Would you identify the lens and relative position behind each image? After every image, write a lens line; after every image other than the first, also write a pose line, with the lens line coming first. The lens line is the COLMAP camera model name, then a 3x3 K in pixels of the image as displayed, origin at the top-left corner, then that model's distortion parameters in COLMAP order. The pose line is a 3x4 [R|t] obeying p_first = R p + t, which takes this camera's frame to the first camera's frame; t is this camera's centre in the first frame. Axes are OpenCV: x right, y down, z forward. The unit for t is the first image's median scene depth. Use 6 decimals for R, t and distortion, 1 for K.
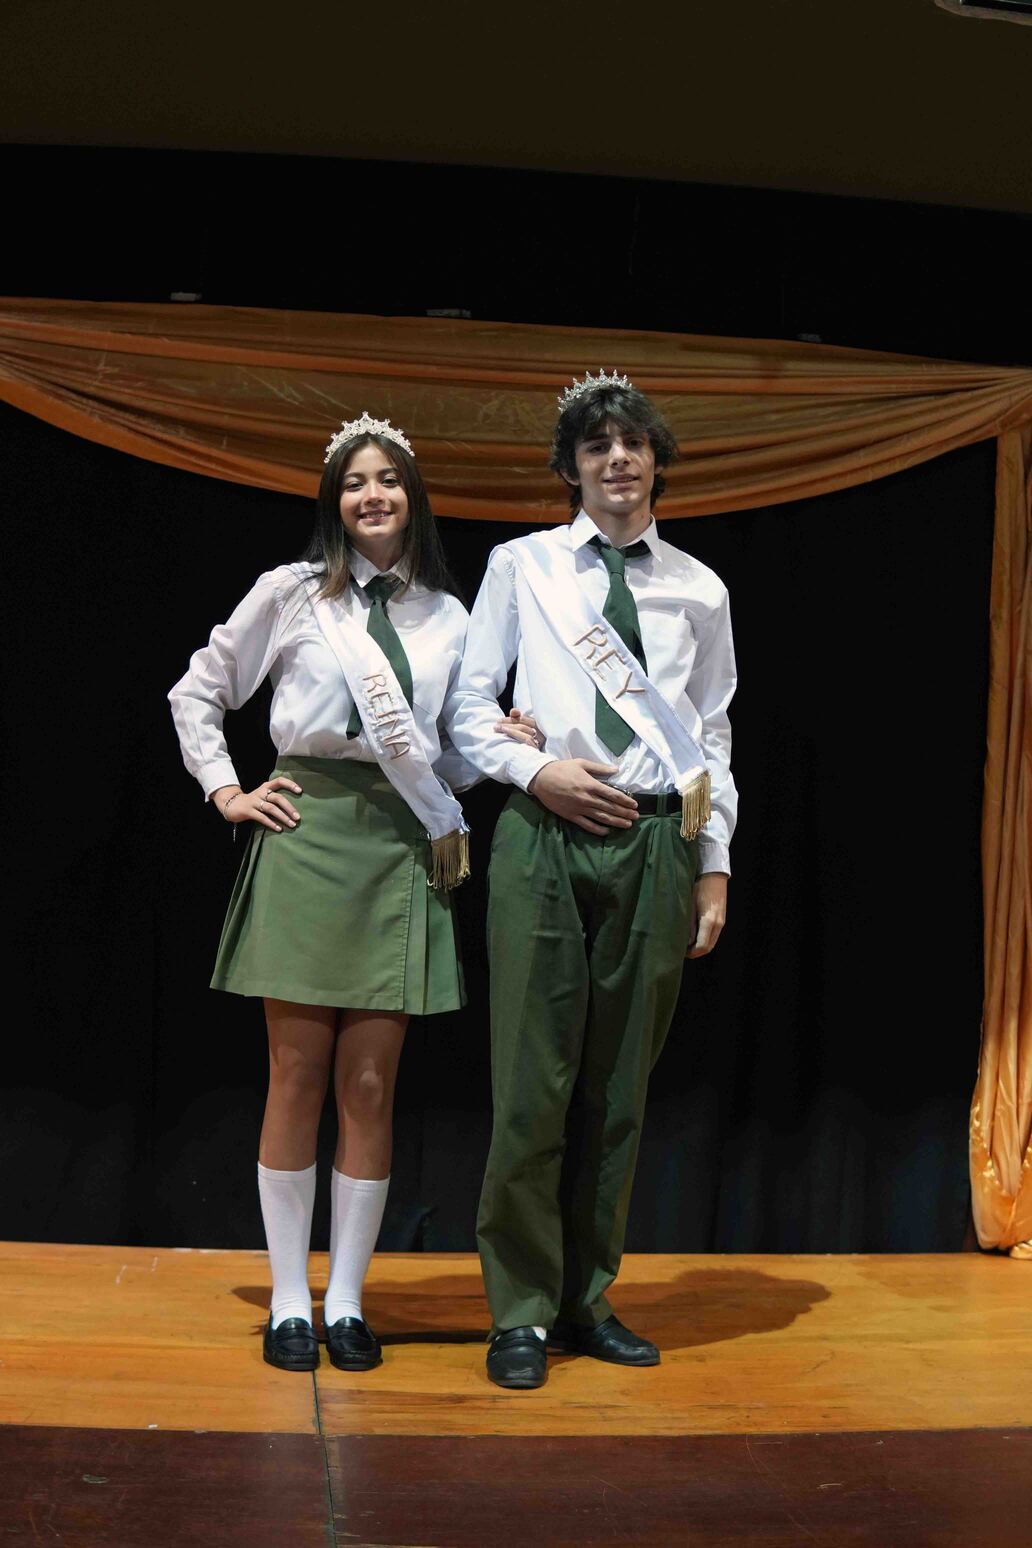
lens RADIAL K [[2044.7, 0, 516.0], [0, 2044.7, 774.0], [0, 0, 1]] dist [-0.186057, -0.169666]
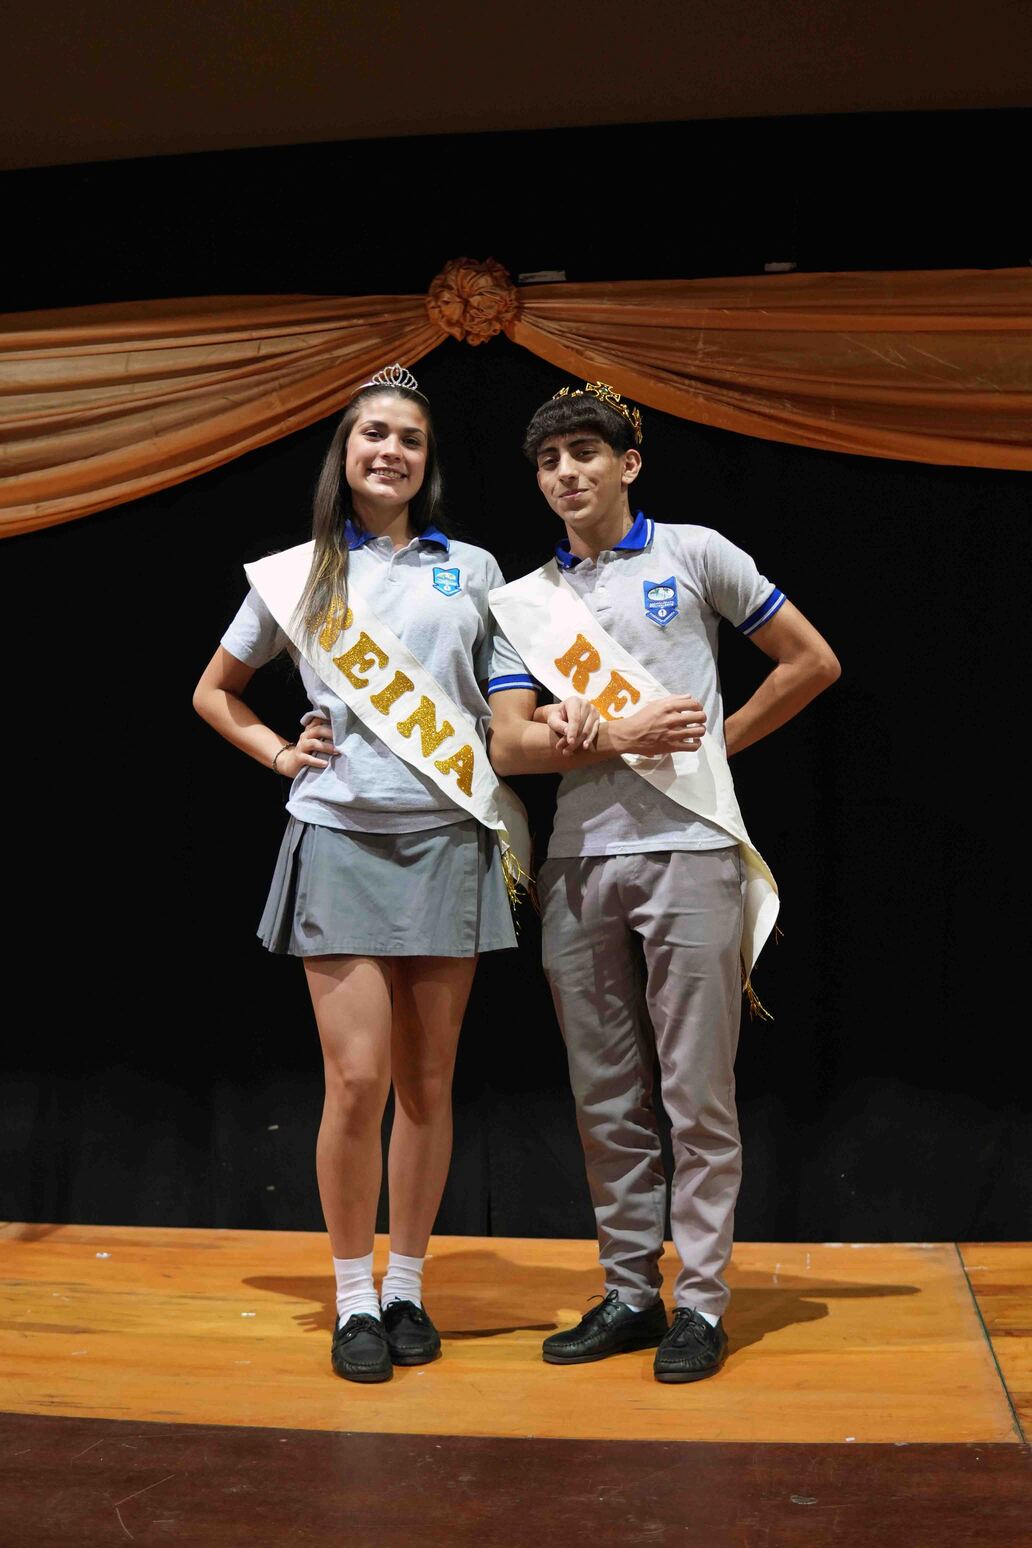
lens RADIAL K [[2049.5, 0, 516.0], [0, 2049.5, 774.0], [0, 0, 1]] dist [-0.183804, -0.167351]
pose [[0.963857, -0.053394, -0.261014, -0.046477], [0.057057, 0.998350, 0.006469, -0.006240], [0.260238, -0.021128, 0.965313, 0.020761]]
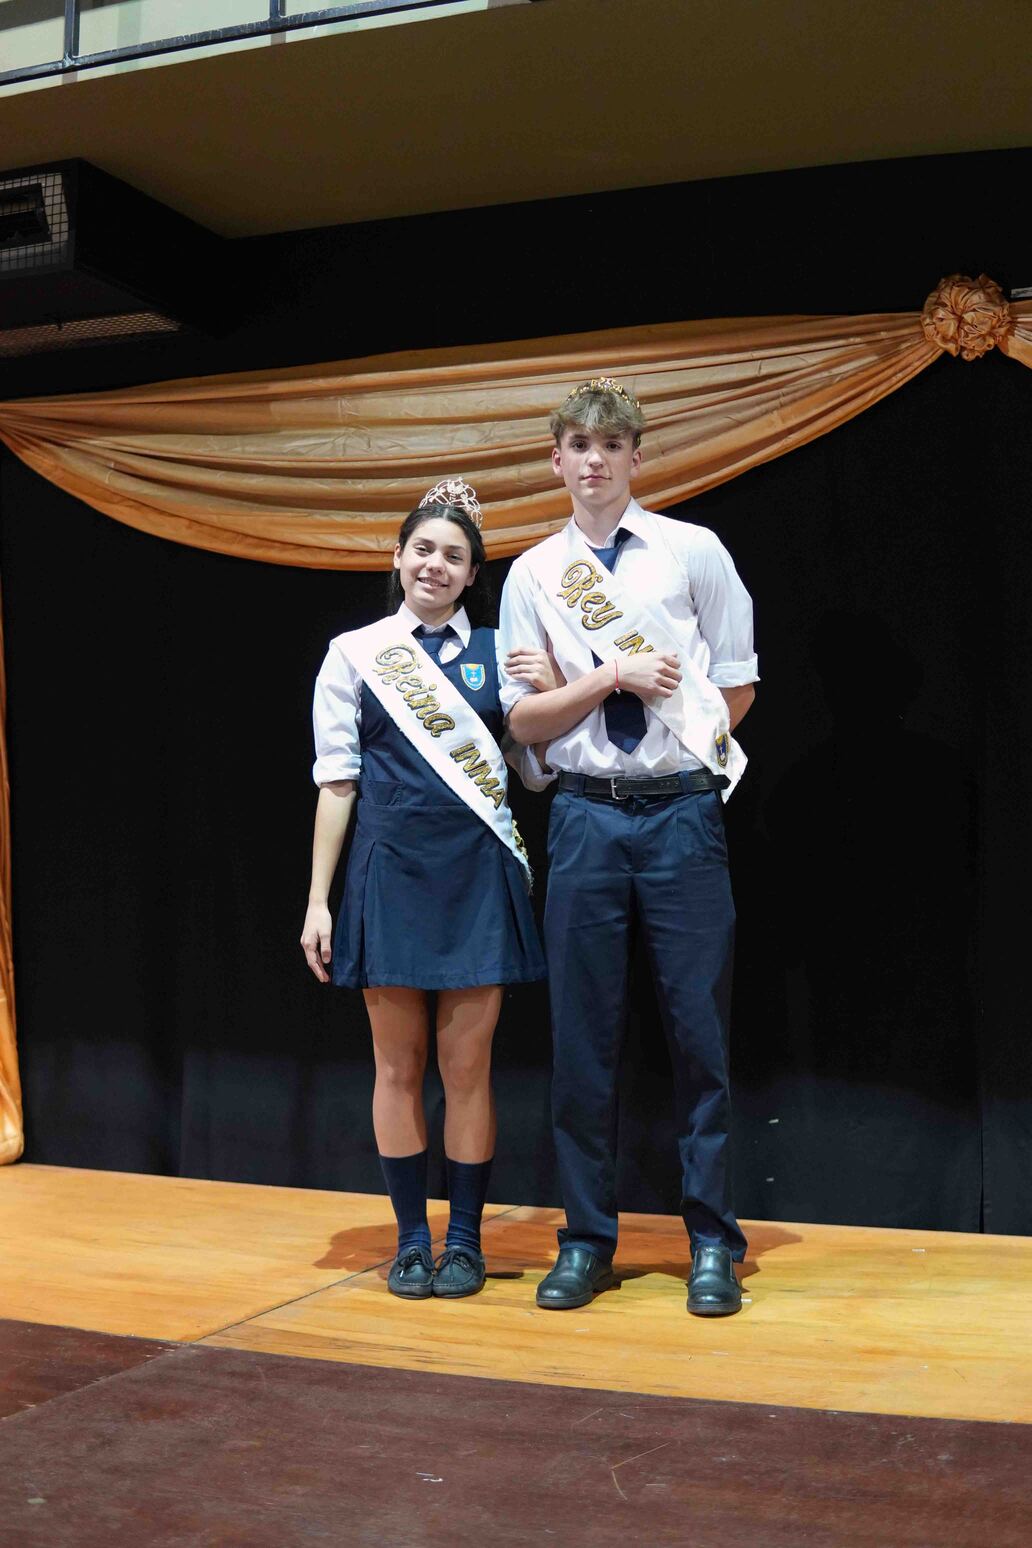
lens RADIAL K [[2050.0, 0, 513.3], [0, 2050.0, 758.9], [0, 0, 1]] dist [-0.192402, -0.147064]
pose [[0.870163, -0.055103, -0.489673, -0.031035], [0.054987, 0.998380, -0.014635, -0.009274], [0.489686, -0.014191, 0.871783, -0.012060]]
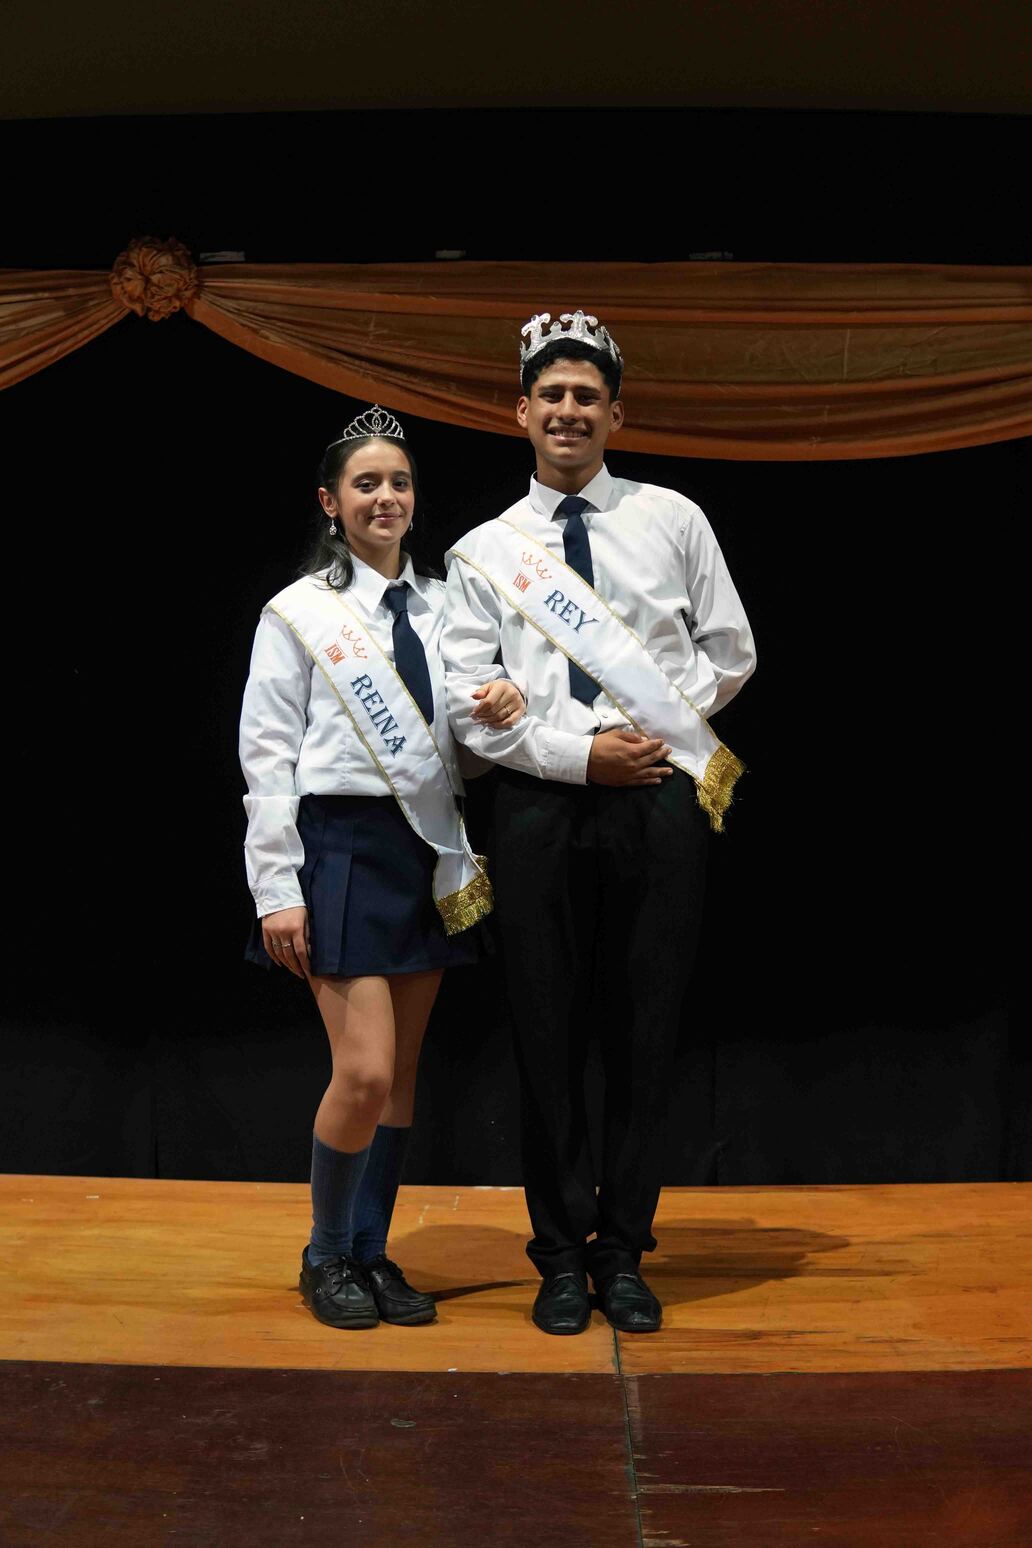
lens RADIAL K [[2044.7, 0, 516.0], [0, 2044.7, 774.0], [0, 0, 1]] dist [-0.186057, -0.169666]
pose [[0.989697, -0.031724, -0.139622, 0.002287], [0.037422, 0.998562, 0.038380, -0.013550], [0.138204, -0.043210, 0.989461, -0.013562]]
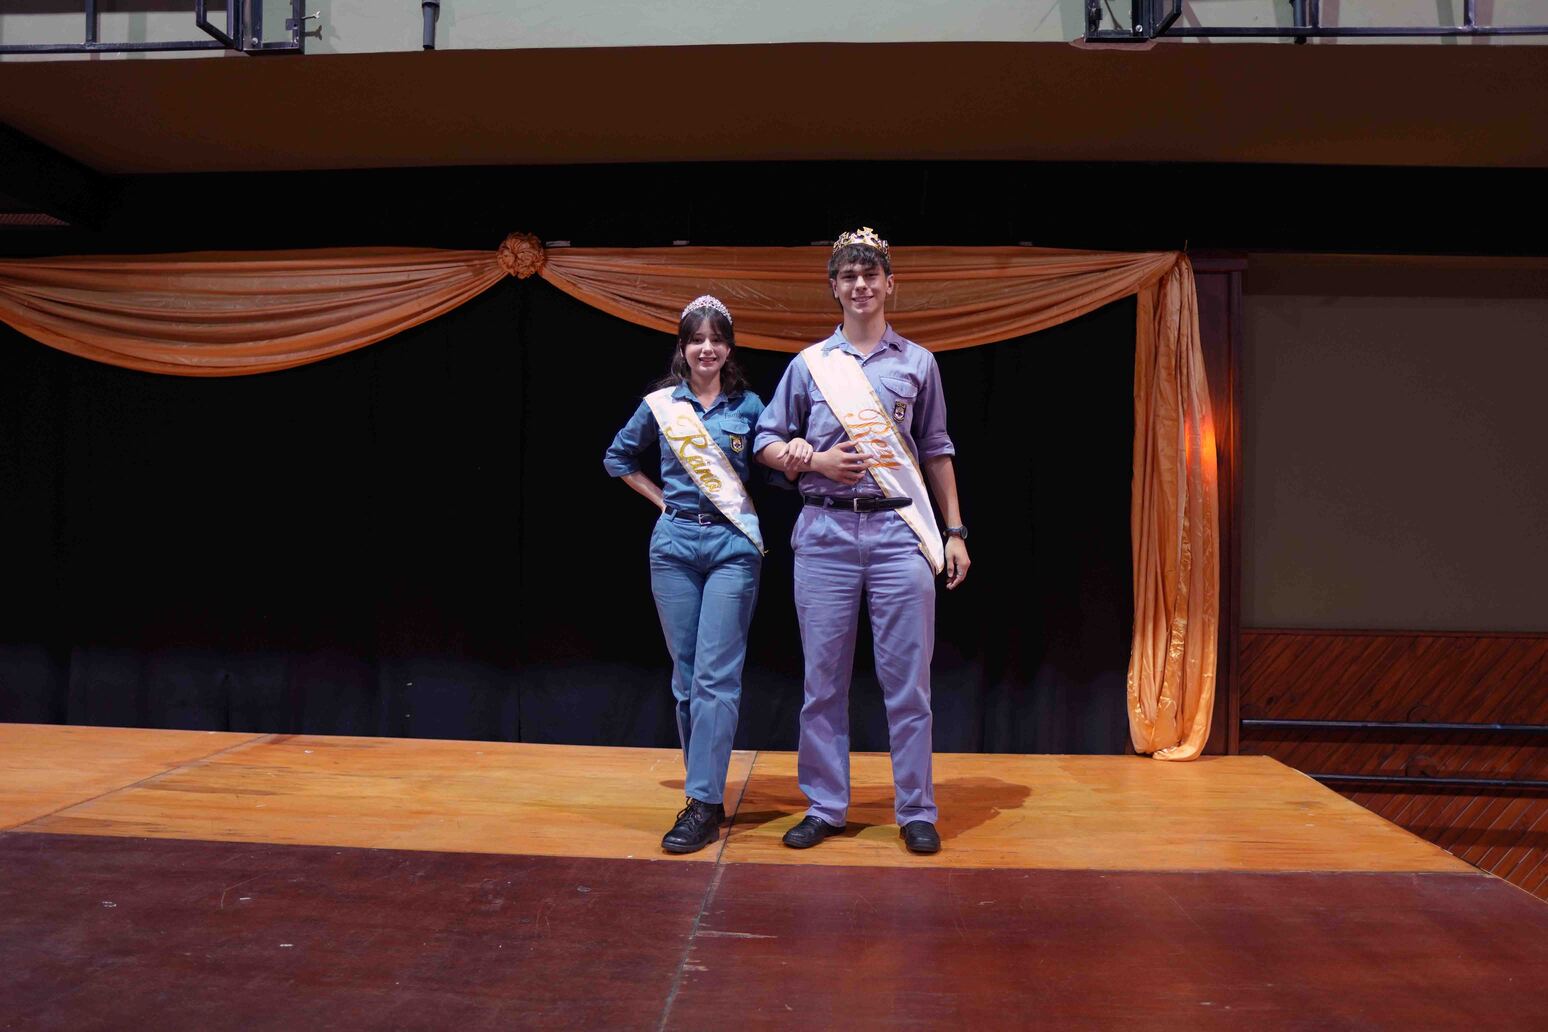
lens RADIAL K [[1081.6, 0, 784.9], [0, 1081.6, 512.1], [0, 0, 1]] dist [-0.120266, 0.072526]
pose [[0.985627, -0.024624, -0.167133, 0.092431], [0.030434, 0.999015, 0.032291, -0.017130], [0.166174, -0.036913, 0.985405, 0.026582]]
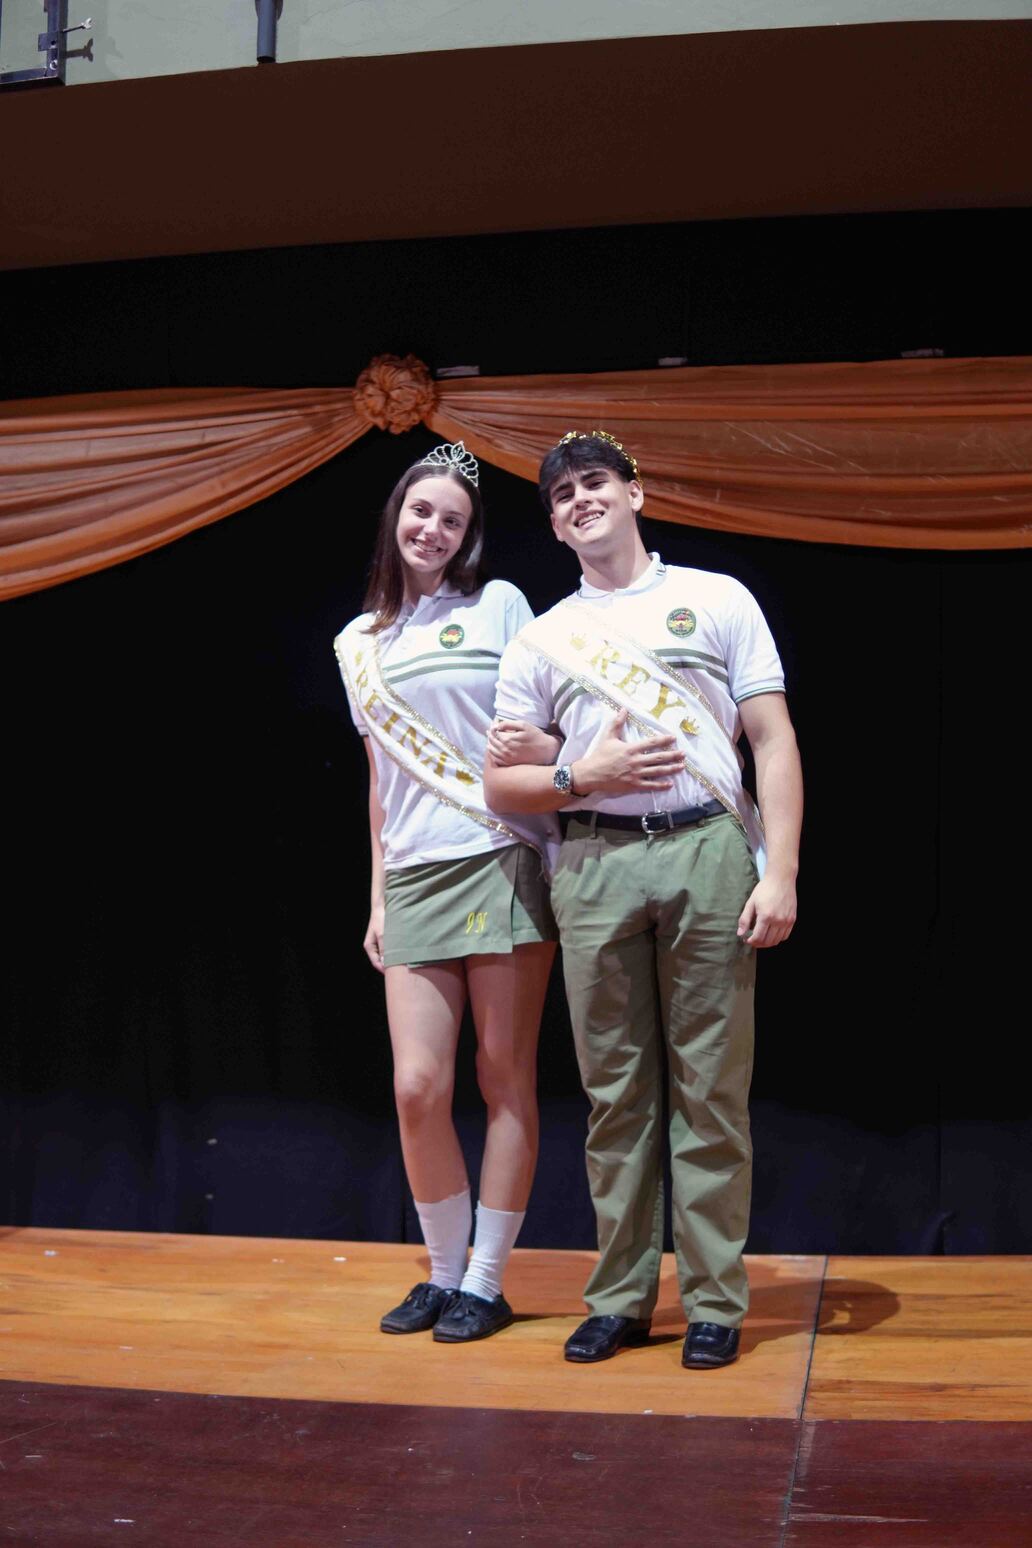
lens RADIAL K [[2044.7, 0, 516.0], [0, 2044.7, 774.0], [0, 0, 1]] dist [-0.186057, -0.169666]
pose [[0.955038, -0.053916, -0.291541, 0.058657], [0.051100, 0.998544, -0.017273, -0.004706], [0.292047, 0.001599, 0.956402, -0.051565]]
